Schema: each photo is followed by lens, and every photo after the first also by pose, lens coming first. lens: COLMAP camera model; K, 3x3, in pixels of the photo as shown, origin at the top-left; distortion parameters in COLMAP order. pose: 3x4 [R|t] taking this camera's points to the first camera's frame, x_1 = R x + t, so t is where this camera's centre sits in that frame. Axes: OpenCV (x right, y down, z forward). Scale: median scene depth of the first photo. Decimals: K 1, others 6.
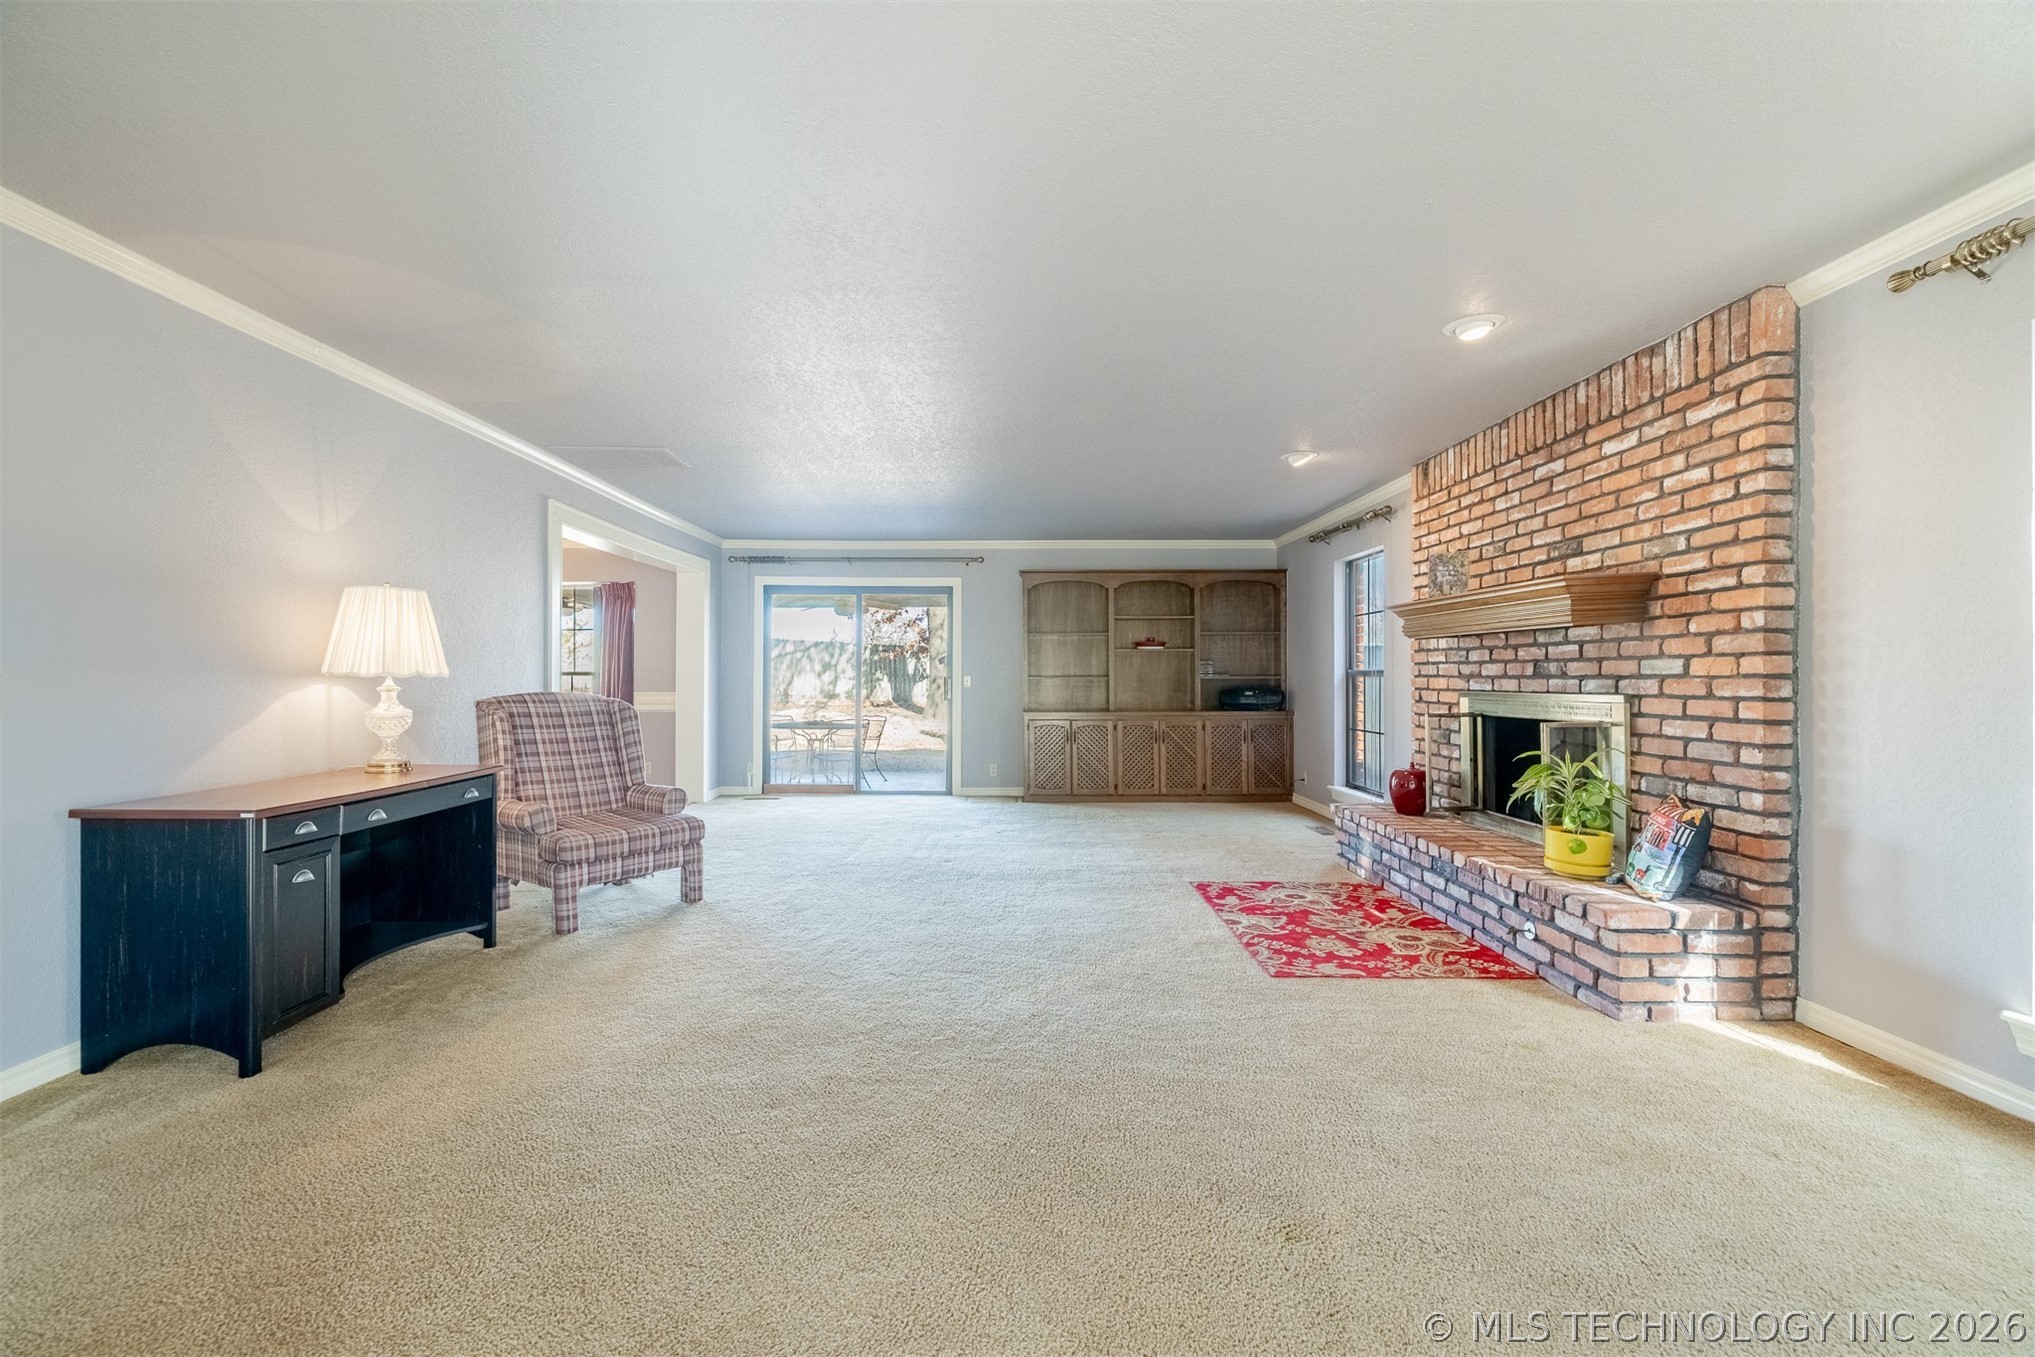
lens RADIAL K [[860.8, 0, 1004.4], [0, 860.8, 673.3], [0, 0, 1]] dist [-0.000974, -0.001275]
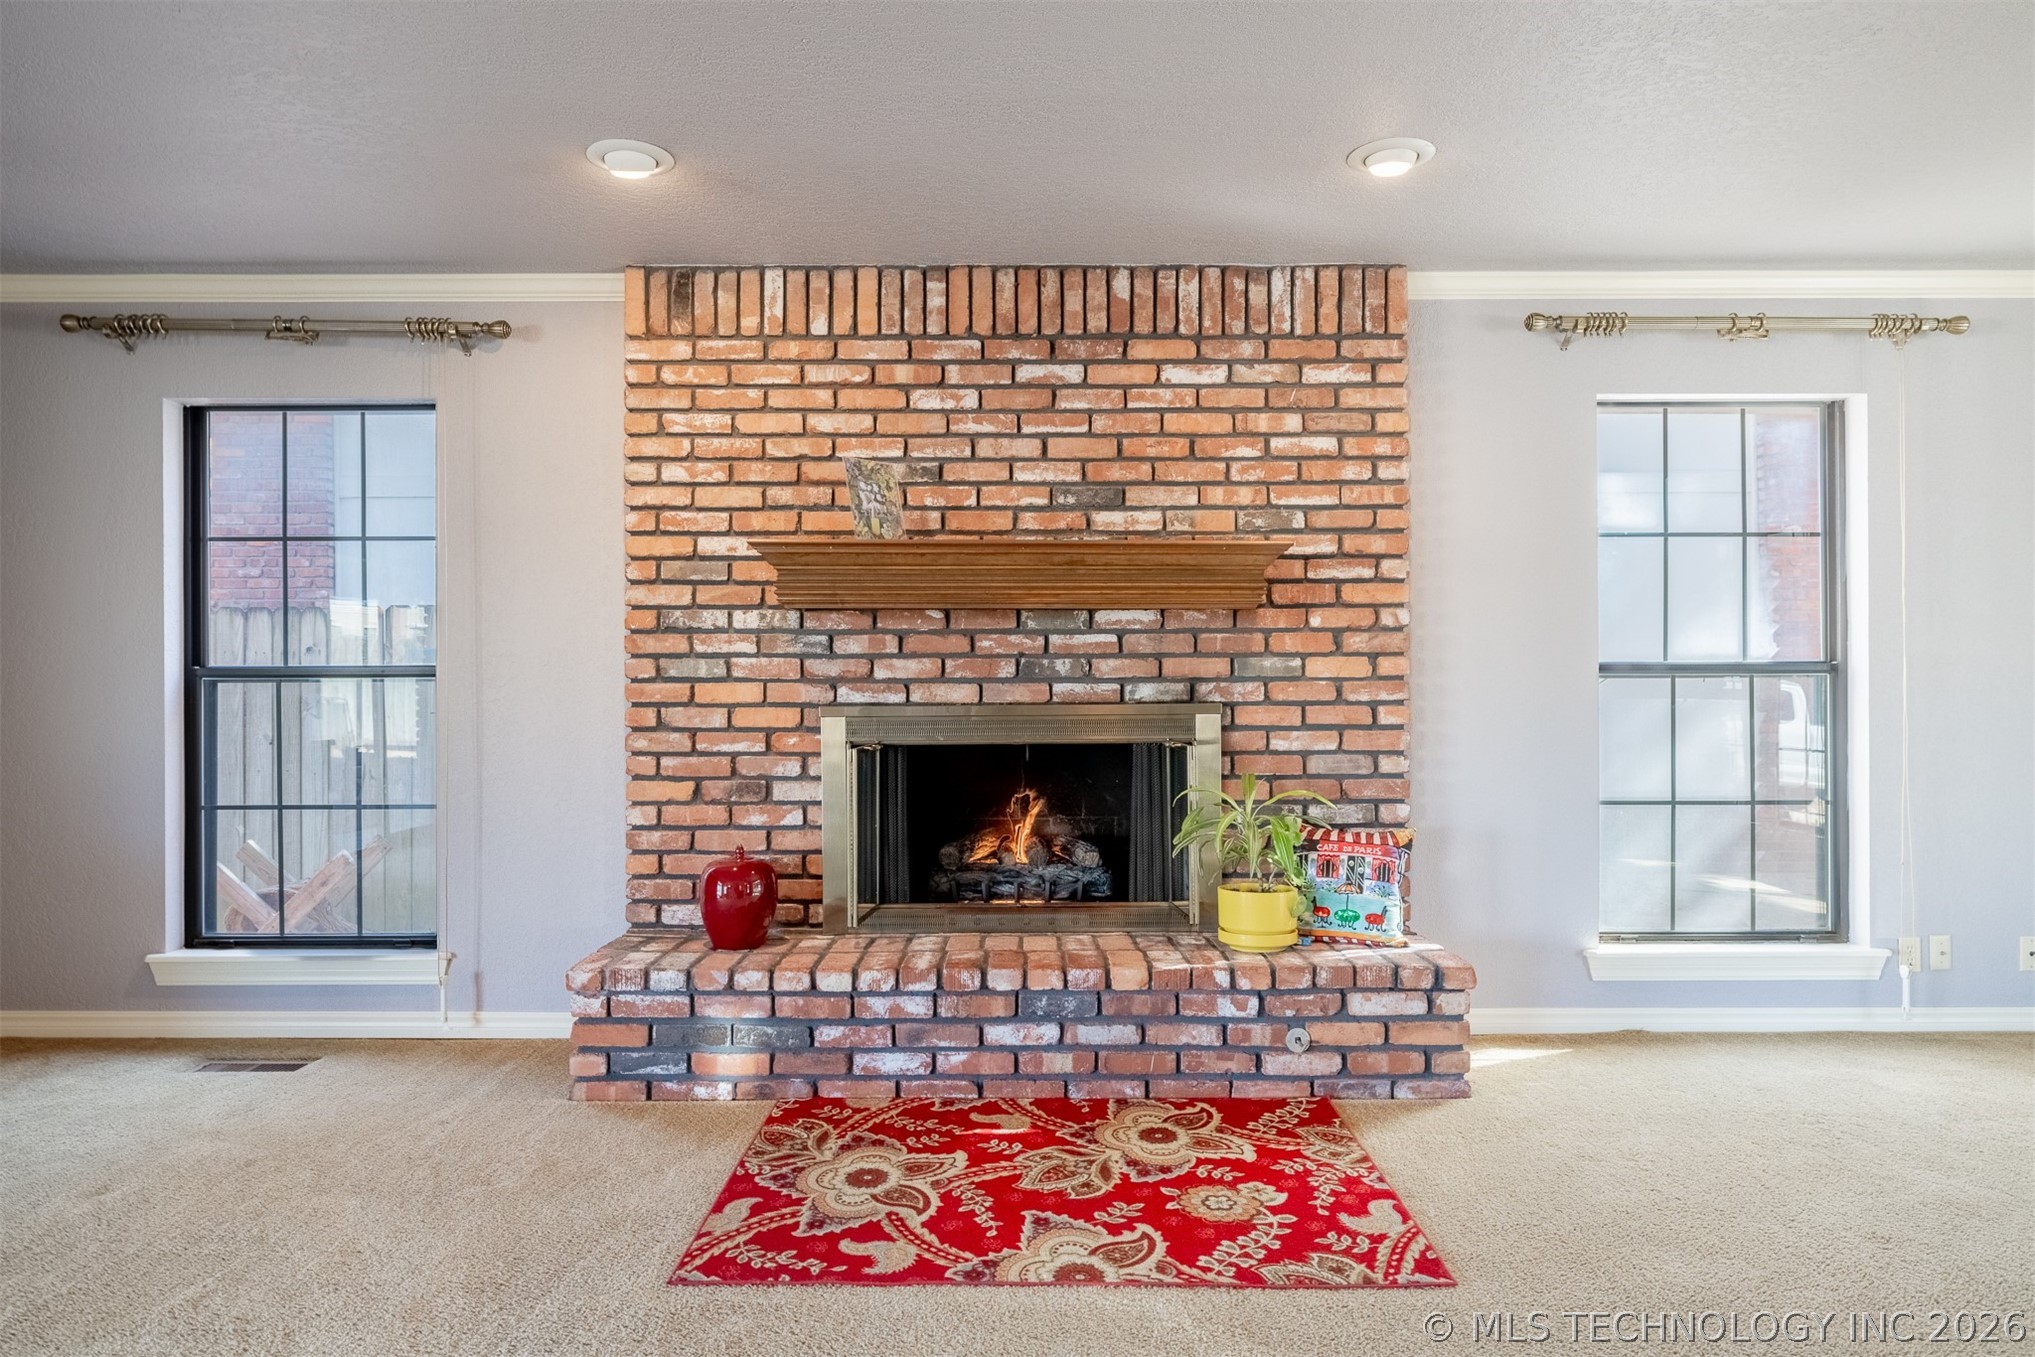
lens RADIAL K [[1191.6, 0, 1017.5], [0, 1191.6, 678.5], [0, 0, 1]] dist [-0.014549, 0.000137]
pose [[-0.000193, 0.006938, 0.999976, -0.330552], [-0.000565, 0.999976, -0.006938, 0.010443], [-1.000000, -0.000567, -0.000189, 1.127765]]
